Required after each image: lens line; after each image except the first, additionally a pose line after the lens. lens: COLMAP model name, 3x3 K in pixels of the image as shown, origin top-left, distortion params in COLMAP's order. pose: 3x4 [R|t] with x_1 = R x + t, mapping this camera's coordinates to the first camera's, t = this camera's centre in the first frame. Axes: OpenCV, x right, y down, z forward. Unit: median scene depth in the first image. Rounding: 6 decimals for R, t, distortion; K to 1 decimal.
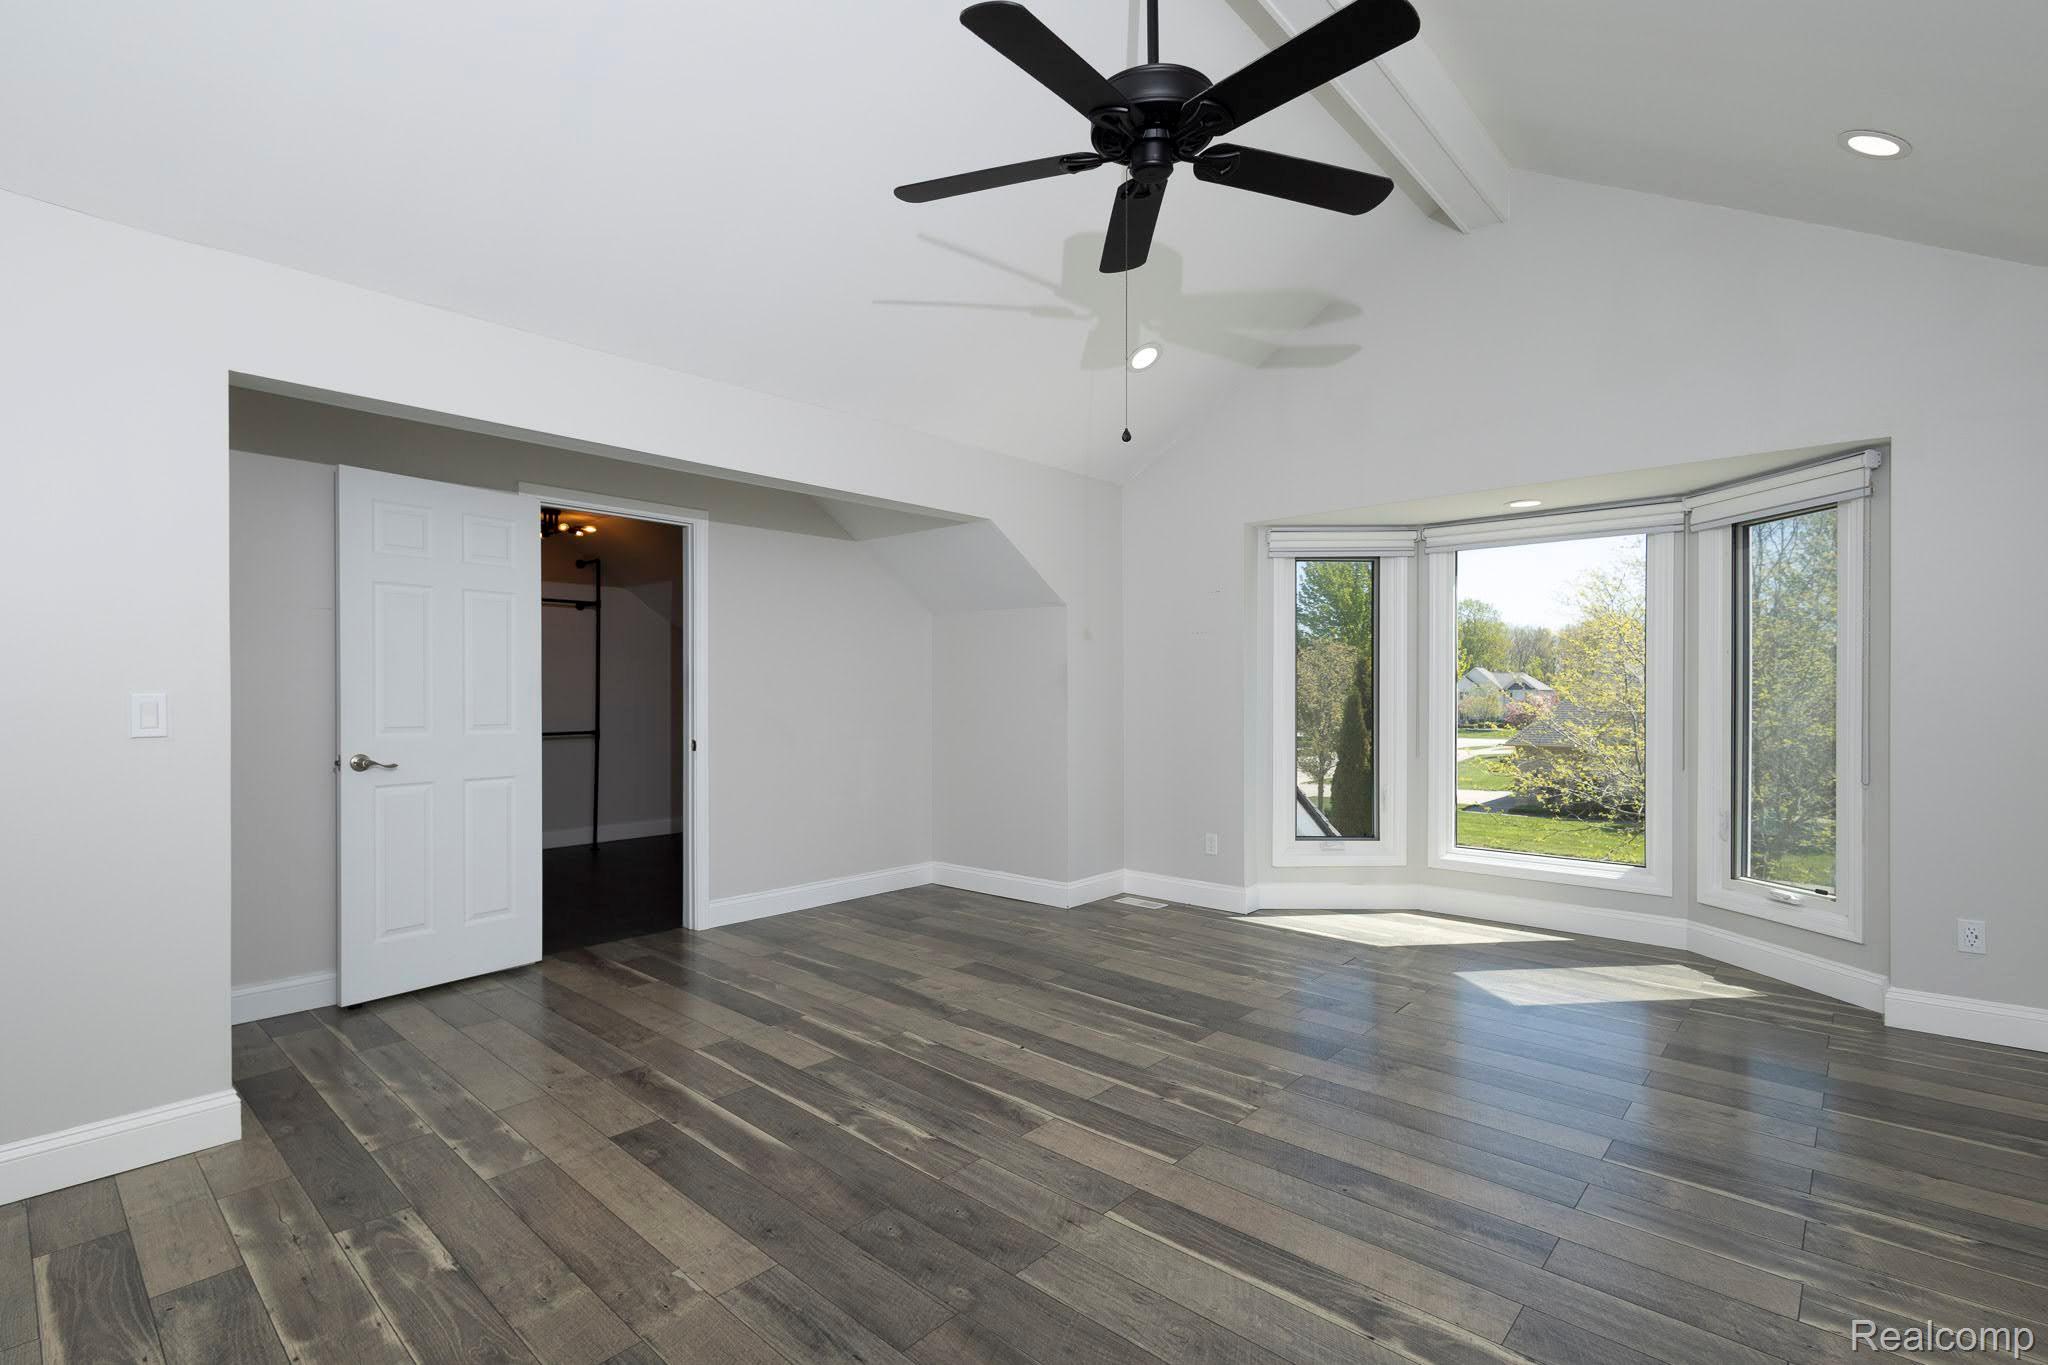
lens RADIAL K [[938.2, 0, 1019.3], [0, 938.2, 692.3], [0, 0, 1]] dist [0.007687, -0.001499]
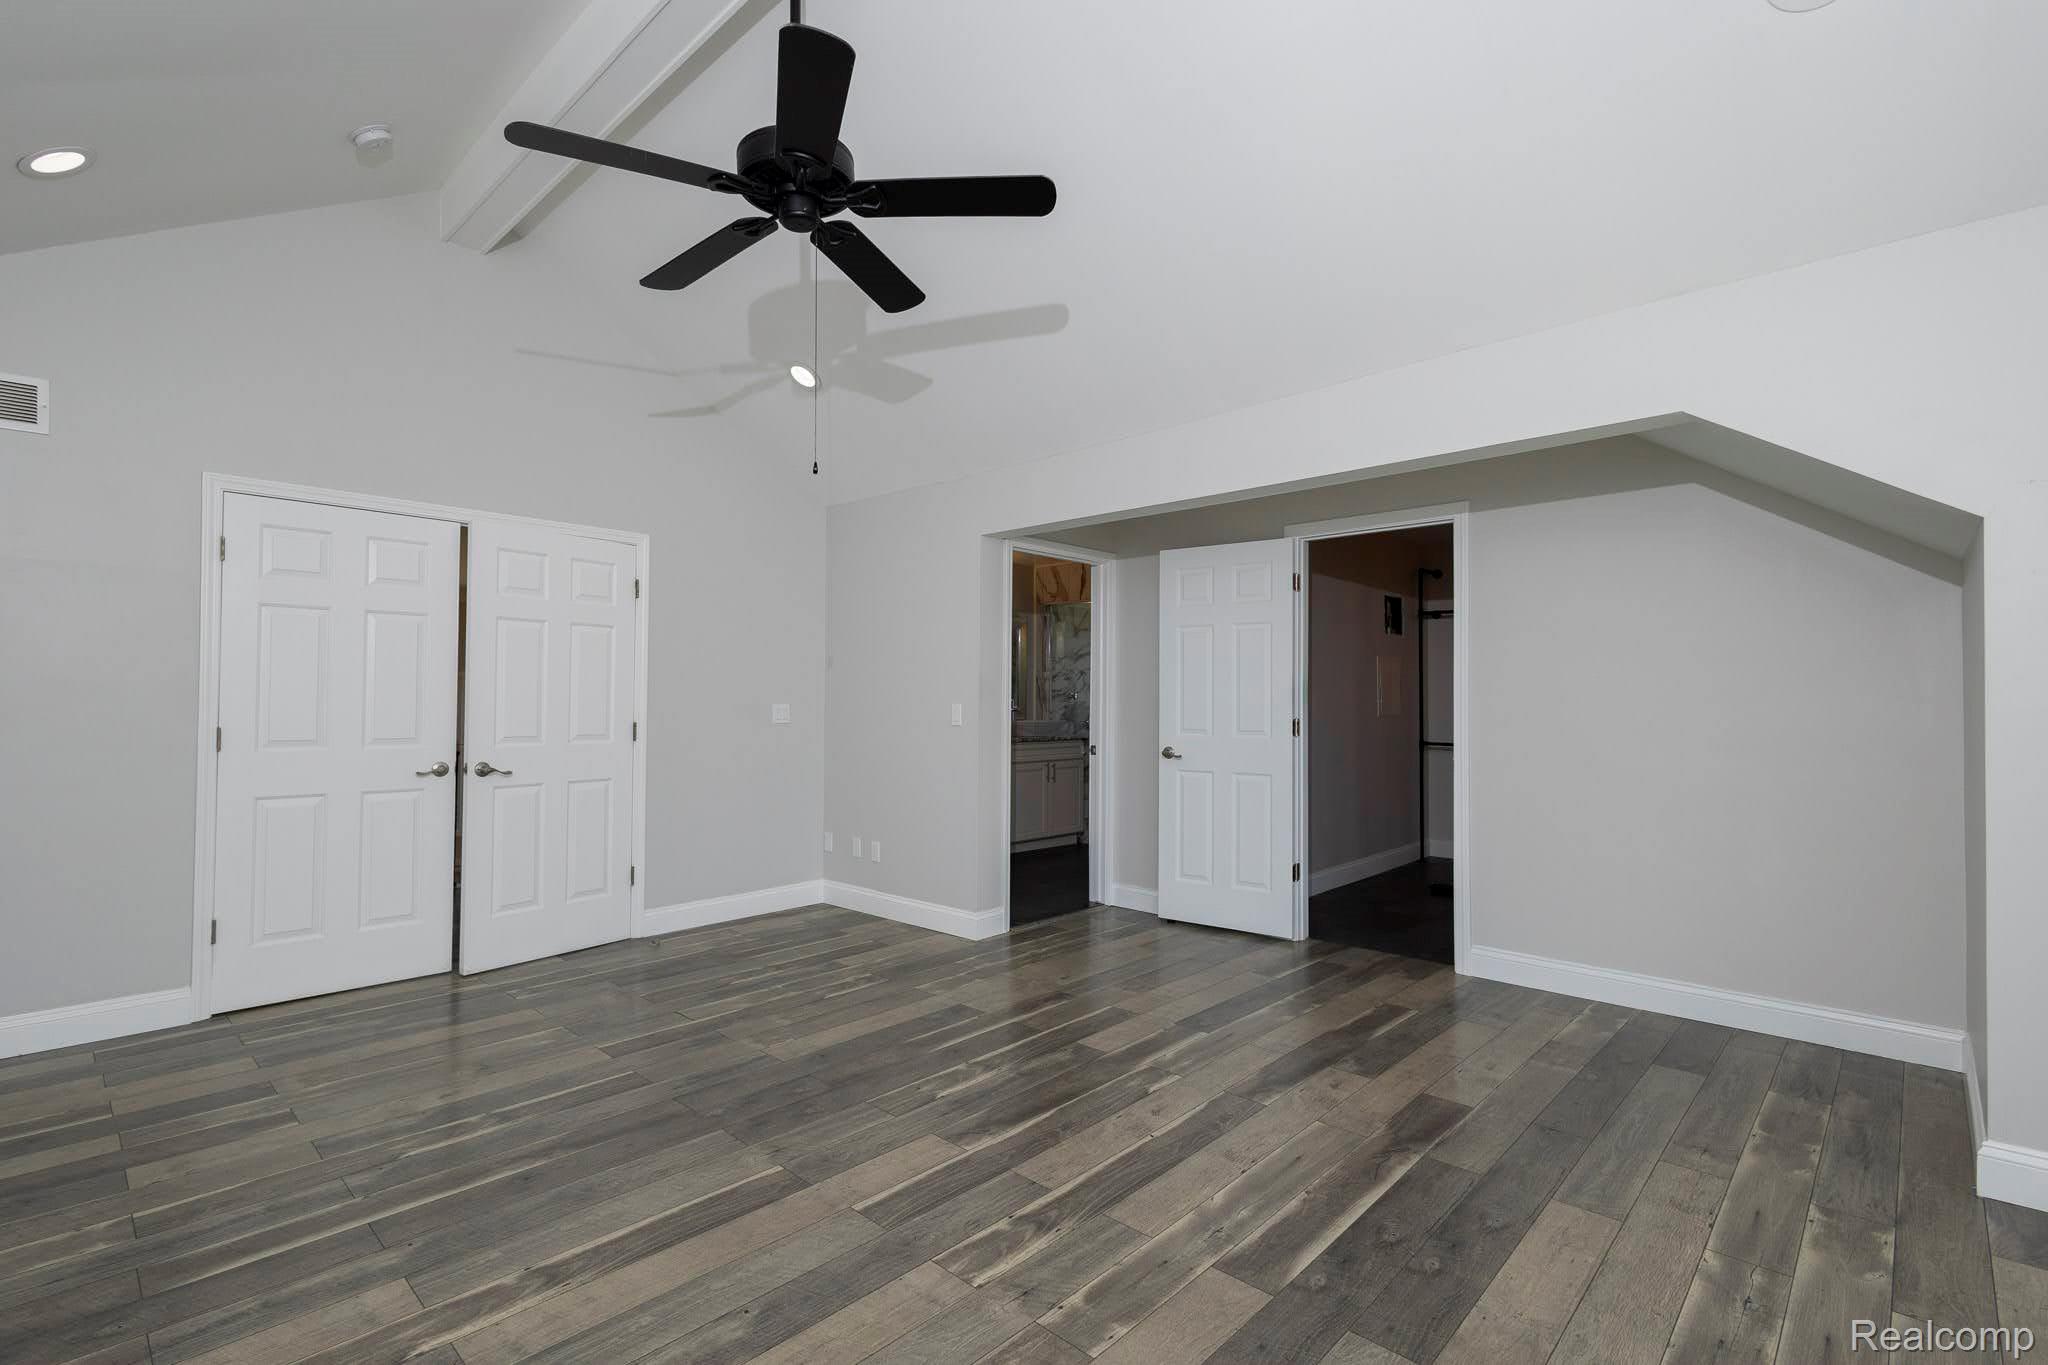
lens RADIAL K [[938.2, 0, 1020.9], [0, 938.2, 680.7], [0, 0, 1]] dist [0.007687, -0.001499]
pose [[-0.023871, -0.020068, -0.999514, 0.937568], [-0.003374, 0.999794, -0.019993, -0.008371], [0.999709, 0.002895, -0.023934, 1.000512]]
